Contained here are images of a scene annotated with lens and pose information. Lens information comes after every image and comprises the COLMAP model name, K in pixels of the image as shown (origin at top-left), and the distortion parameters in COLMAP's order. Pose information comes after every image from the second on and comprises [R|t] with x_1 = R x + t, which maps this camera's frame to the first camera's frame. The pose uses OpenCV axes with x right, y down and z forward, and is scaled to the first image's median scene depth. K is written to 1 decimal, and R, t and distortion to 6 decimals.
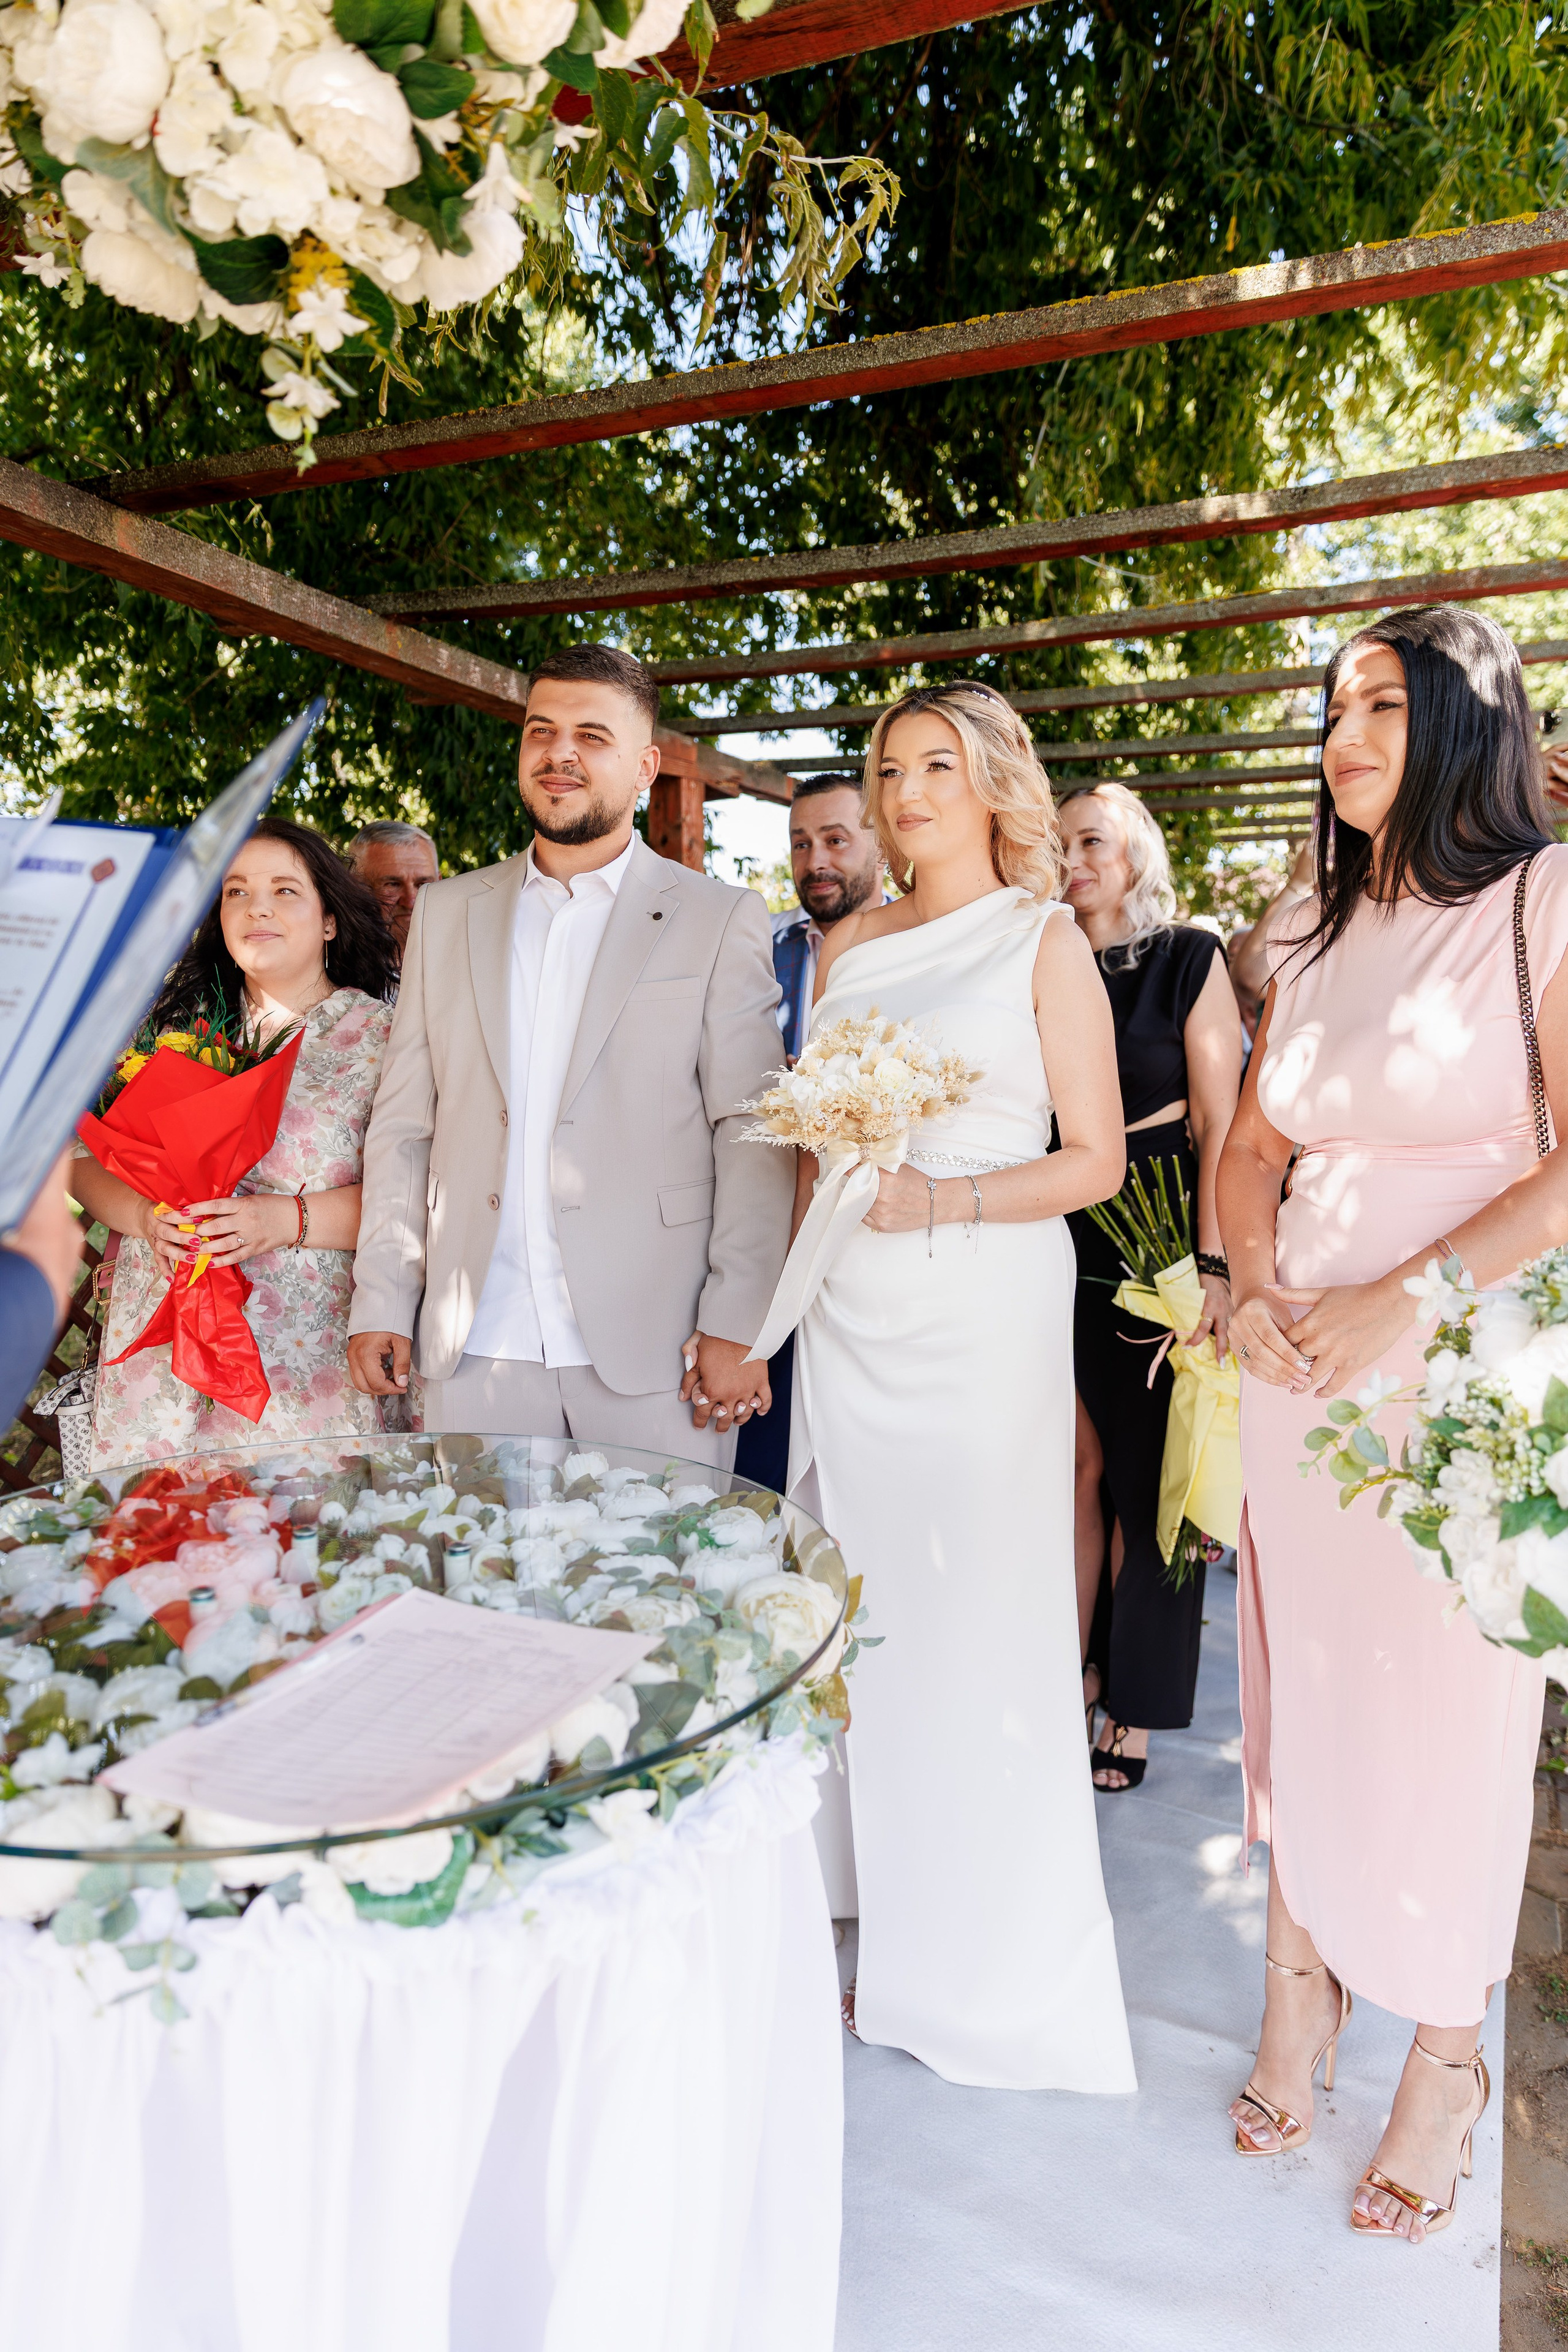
lens RADIAL K [[1594.1, 0, 784.0], [0, 1594.1, 1176.0], [0, 0, 1]] dist [0.023203, 0.000661]
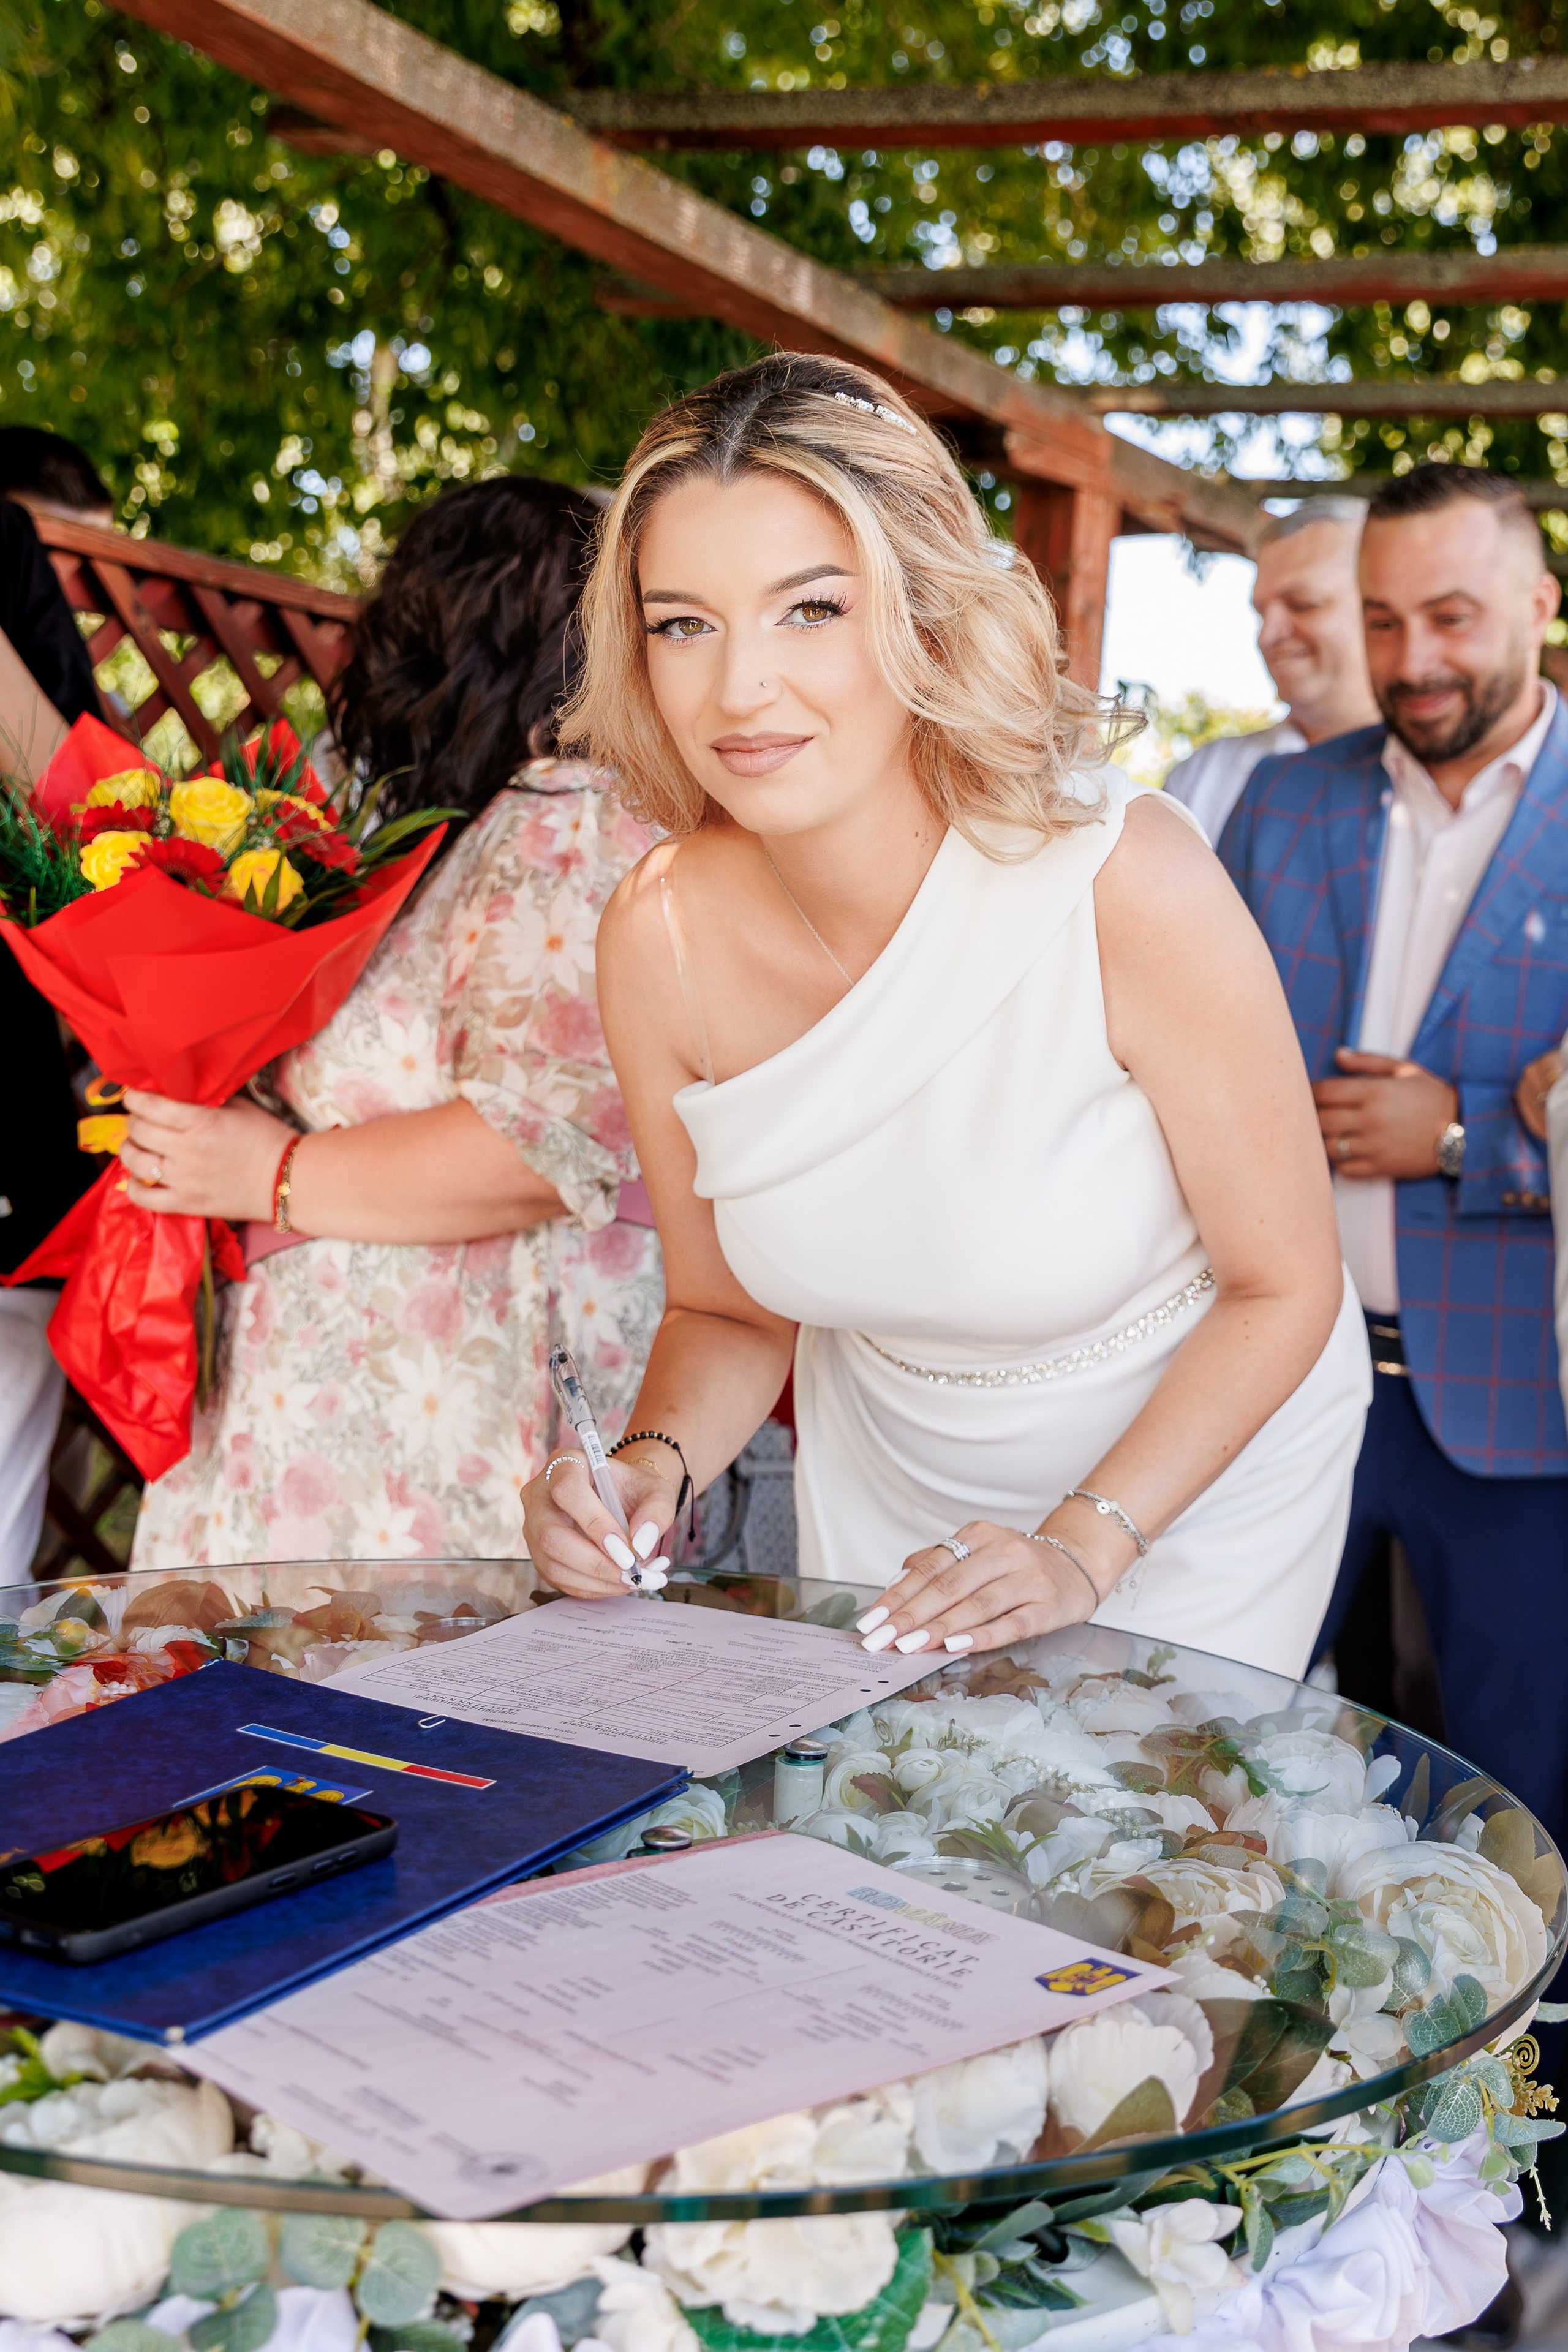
lens RADIAL K [[2958.4, 0, 1109.5], [0, 2958.4, 1178.5], [0, 0, 1]] dist [0.009208, 0.028539]
pose [[0.996739, 0.080485, -0.005776, -0.120971], [-0.080644, 0.996058, -0.036947, 0.078987], [0.002780, 0.037292, 0.999301, 0.028931]]
